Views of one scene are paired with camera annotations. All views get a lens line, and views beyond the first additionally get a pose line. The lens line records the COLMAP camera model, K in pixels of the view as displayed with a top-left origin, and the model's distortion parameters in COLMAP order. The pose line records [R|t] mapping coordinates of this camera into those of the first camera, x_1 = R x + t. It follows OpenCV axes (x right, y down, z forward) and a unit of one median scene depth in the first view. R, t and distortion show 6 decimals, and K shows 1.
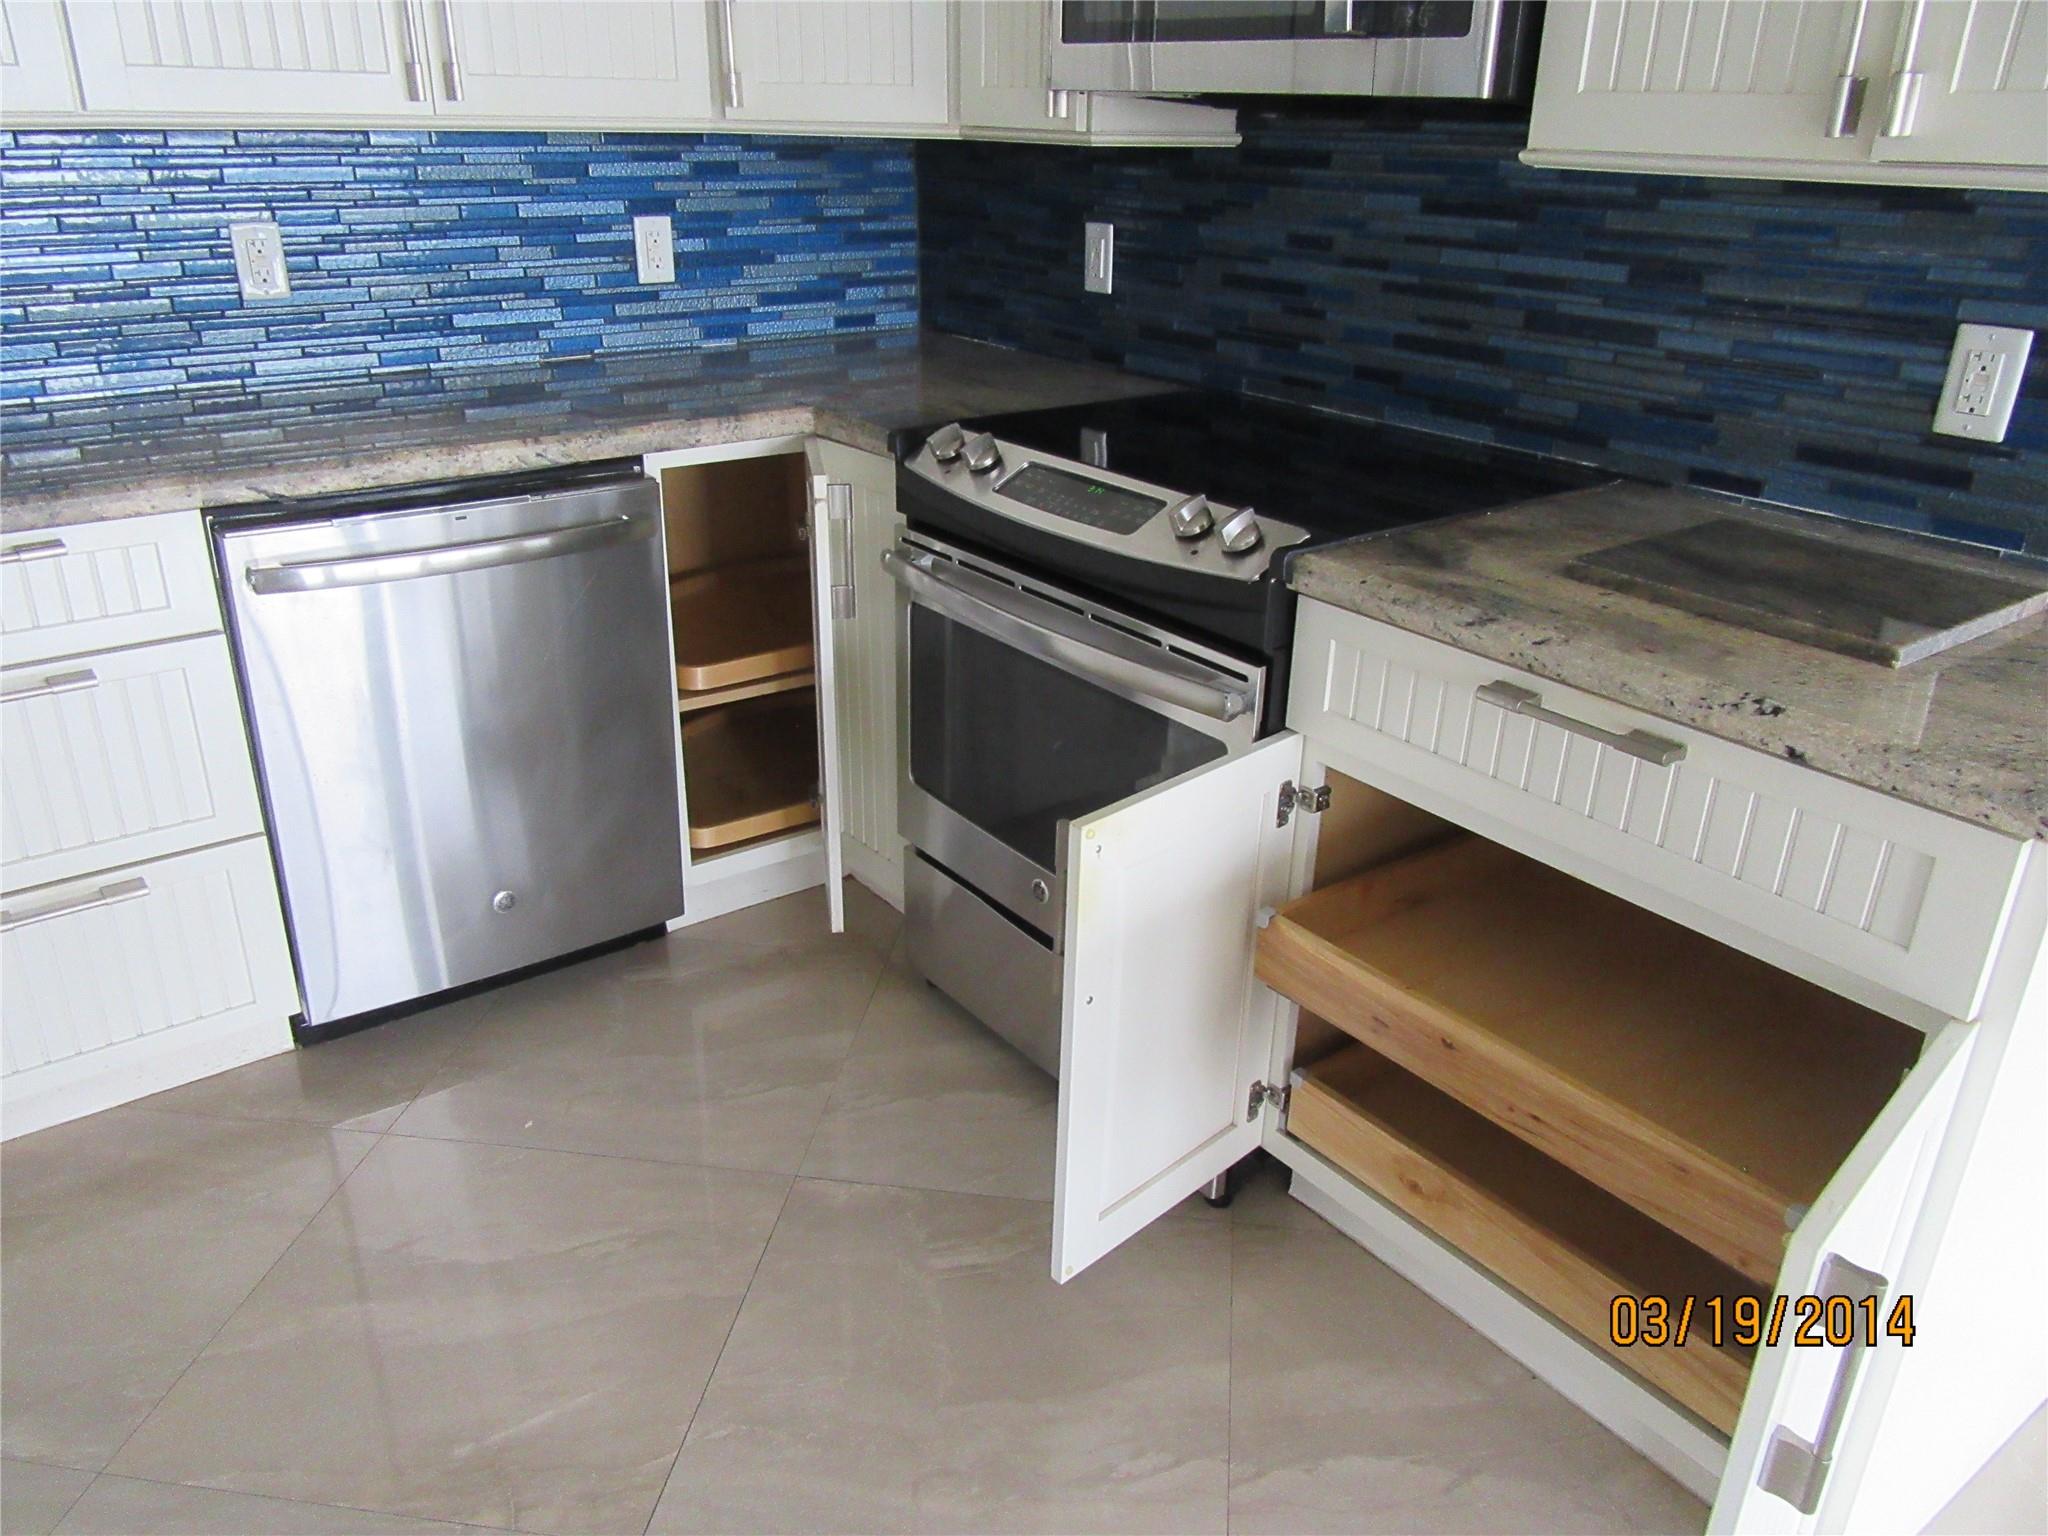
lens RADIAL K [[1526.3, 0, 1024.0], [0, 1526.3, 768.0], [0, 0, 1]] dist [-0.005363, 0.007850]
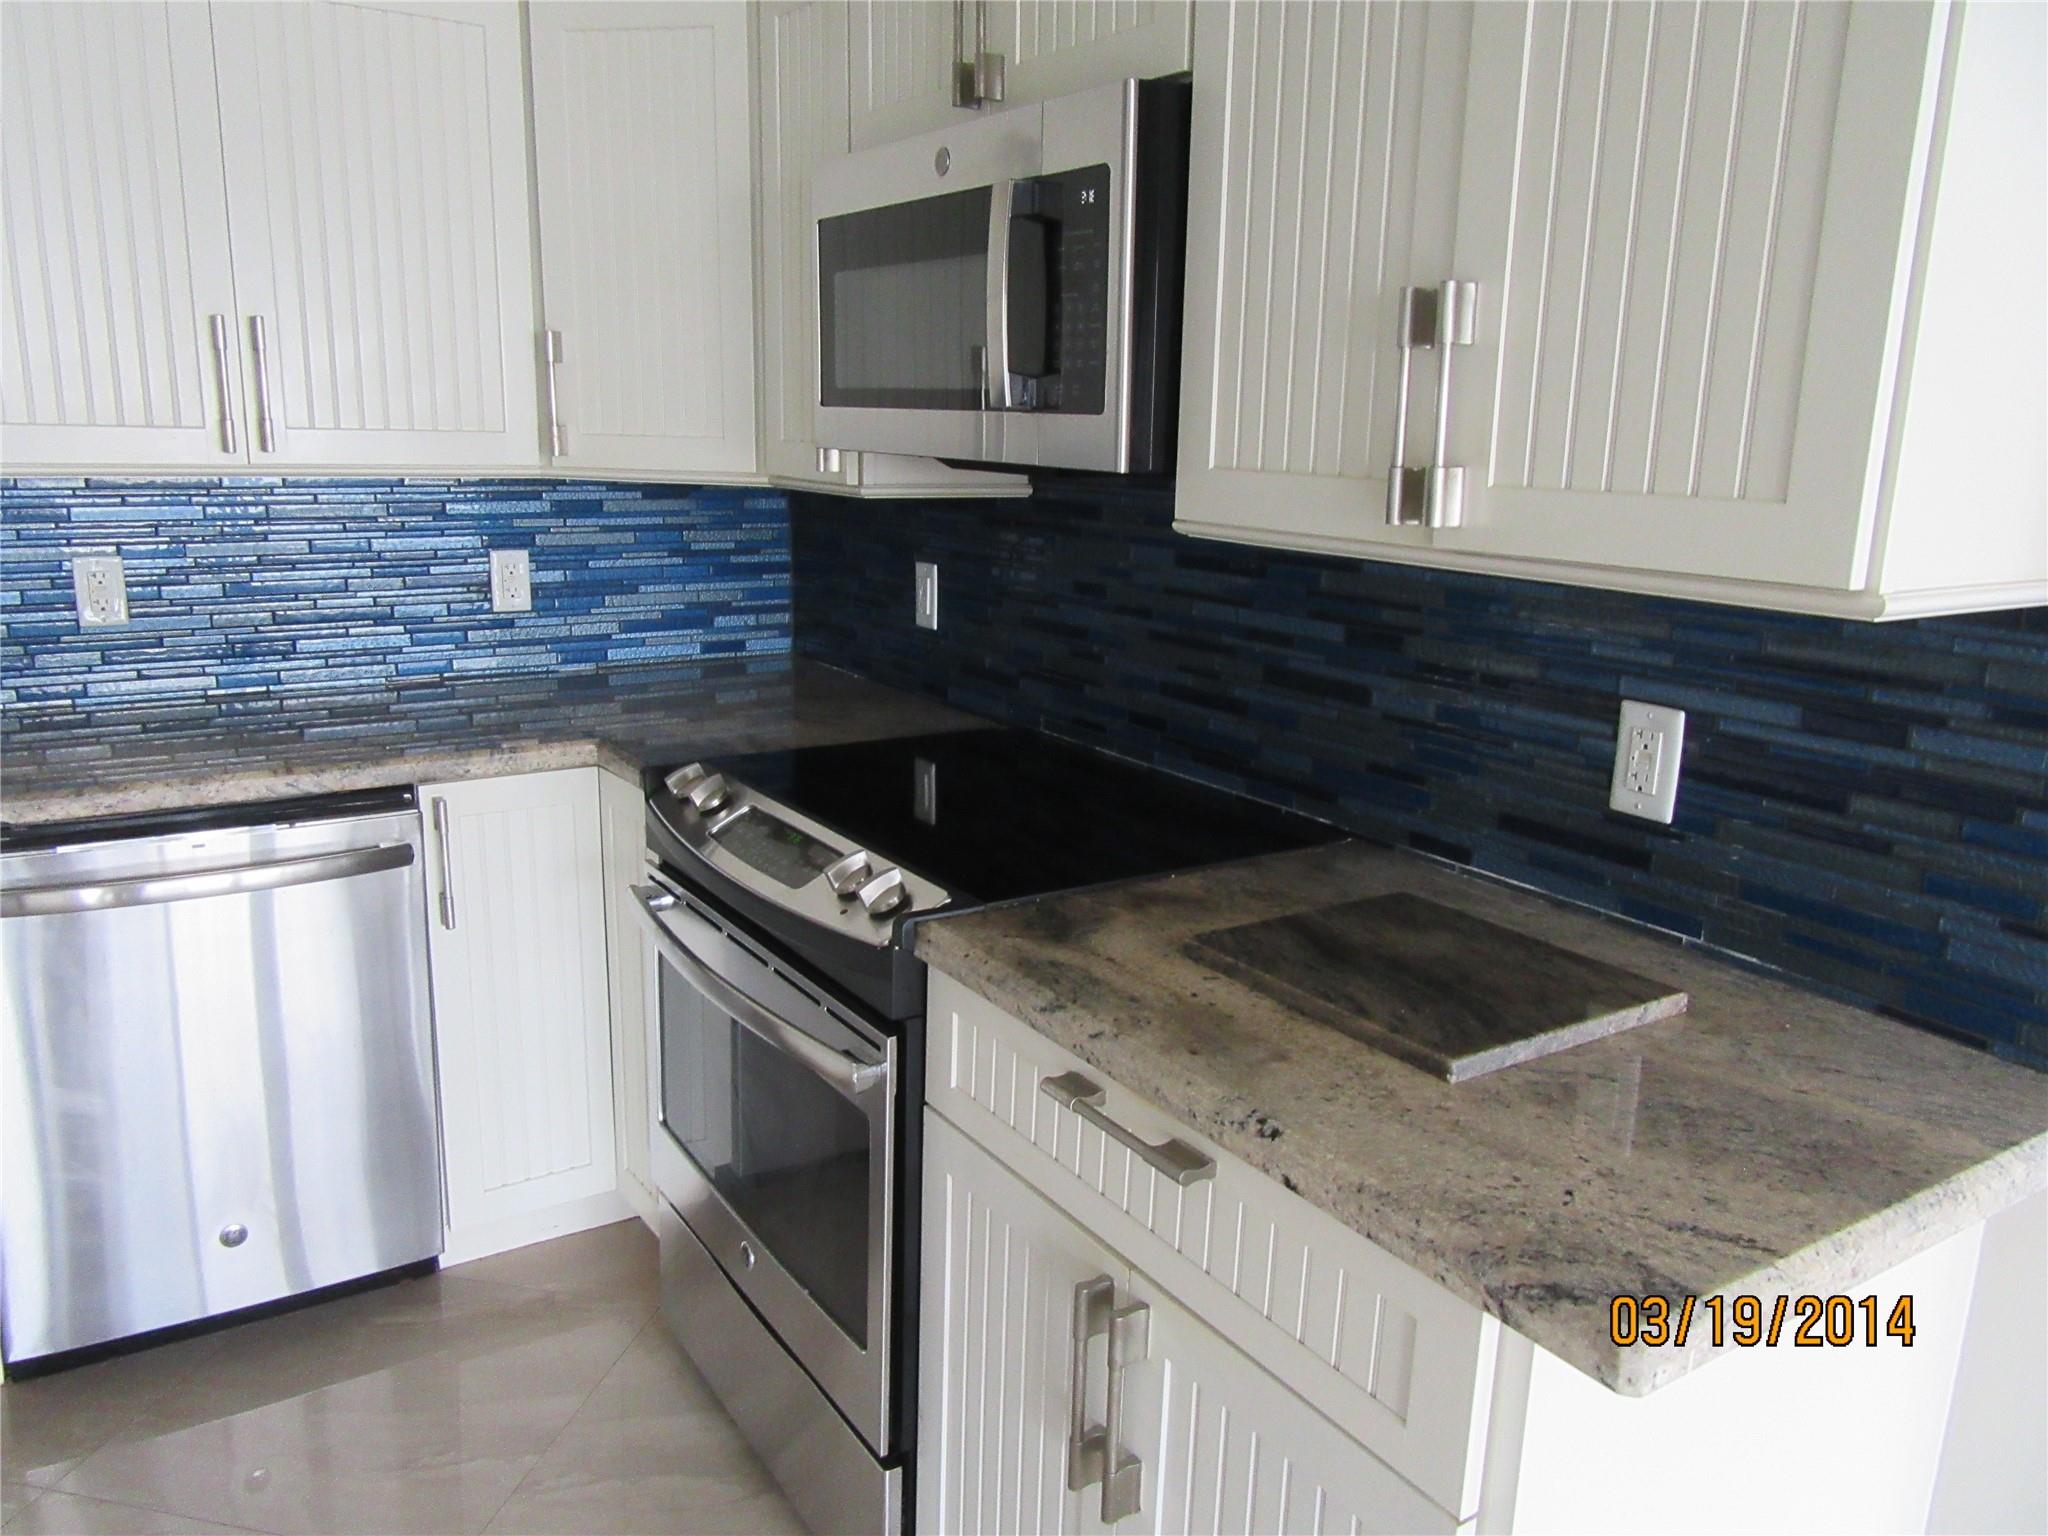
lens RADIAL K [[1526.3, 0, 1024.0], [0, 1526.3, 768.0], [0, 0, 1]] dist [-0.005363, 0.007850]
pose [[0.997456, 0.022133, -0.067765, 0.217944], [-0.034297, 0.982329, -0.183991, -0.042963], [0.062495, 0.185847, 0.980589, 0.032870]]
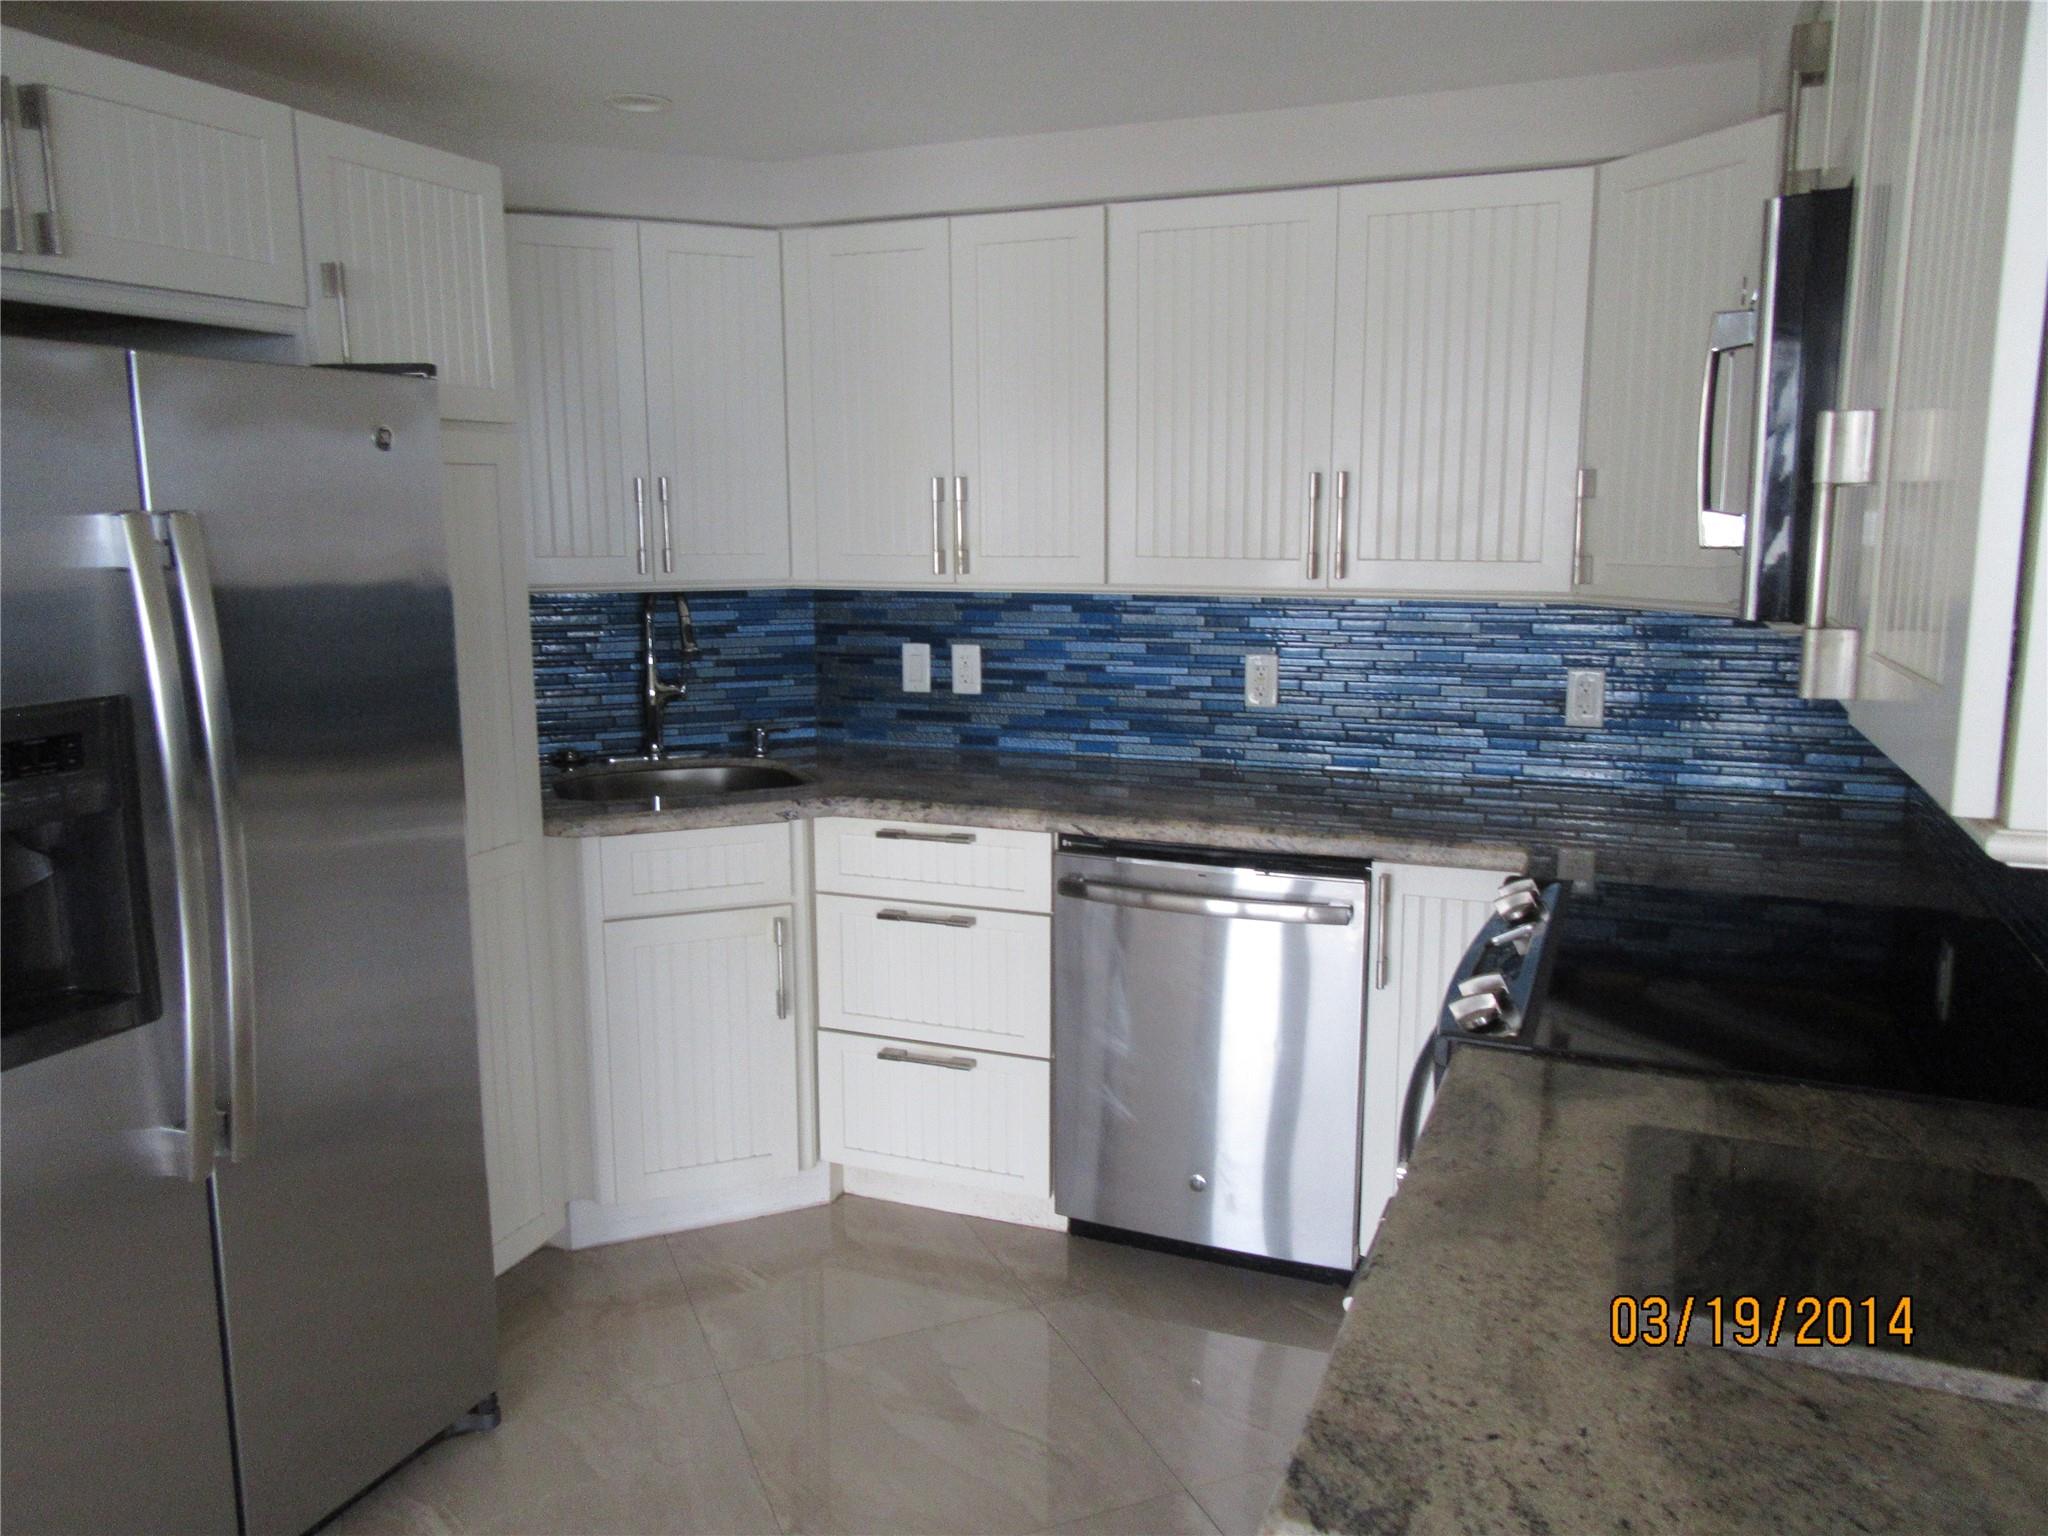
lens RADIAL K [[1563.1, 0, 1059.8], [0, 1563.1, 772.2], [0, 0, 1]] dist [0.000088, 0.003308]
pose [[0.505173, 0.125471, -0.853849, 0.653290], [-0.333915, 0.940735, -0.059319, -0.115457], [0.795802, 0.315080, 0.517130, 0.157460]]
